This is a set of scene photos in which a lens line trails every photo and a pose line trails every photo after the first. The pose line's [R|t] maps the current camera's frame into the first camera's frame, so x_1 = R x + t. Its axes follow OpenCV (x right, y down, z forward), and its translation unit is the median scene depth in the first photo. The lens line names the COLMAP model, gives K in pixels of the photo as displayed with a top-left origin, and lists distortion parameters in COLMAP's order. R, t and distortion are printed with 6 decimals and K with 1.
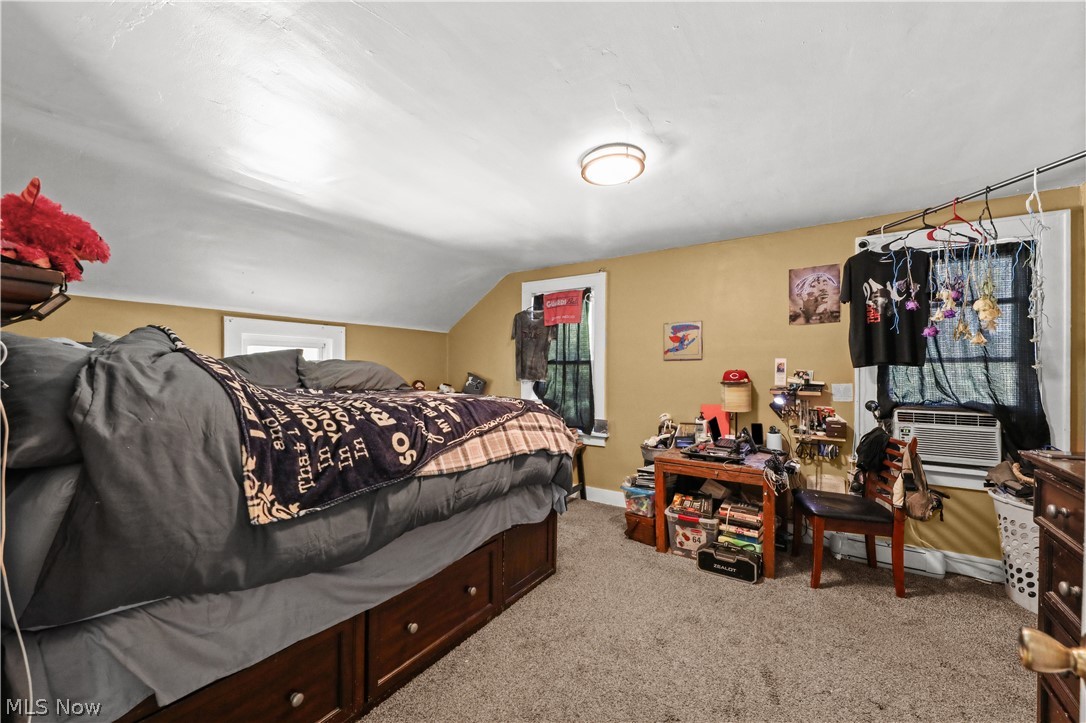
lens RADIAL K [[424.0, 0, 546.8], [0, 424.0, 368.2], [0, 0, 1]] dist [0.001142, 0.000643]
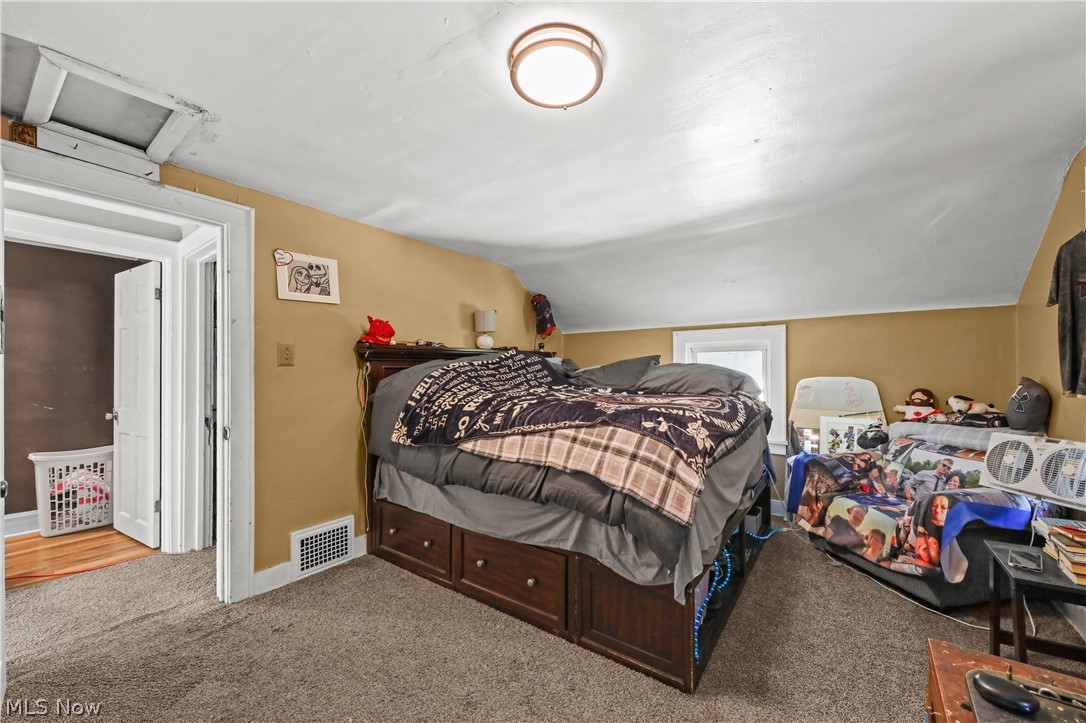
lens RADIAL K [[424.0, 0, 546.4], [0, 424.0, 365.5], [0, 0, 1]] dist [0.001142, 0.000643]
pose [[-0.040061, -0.020245, -0.998992, 0.905320], [0.005925, 0.999772, -0.020498, 0.007758], [0.999180, -0.006740, -0.039932, 1.107194]]
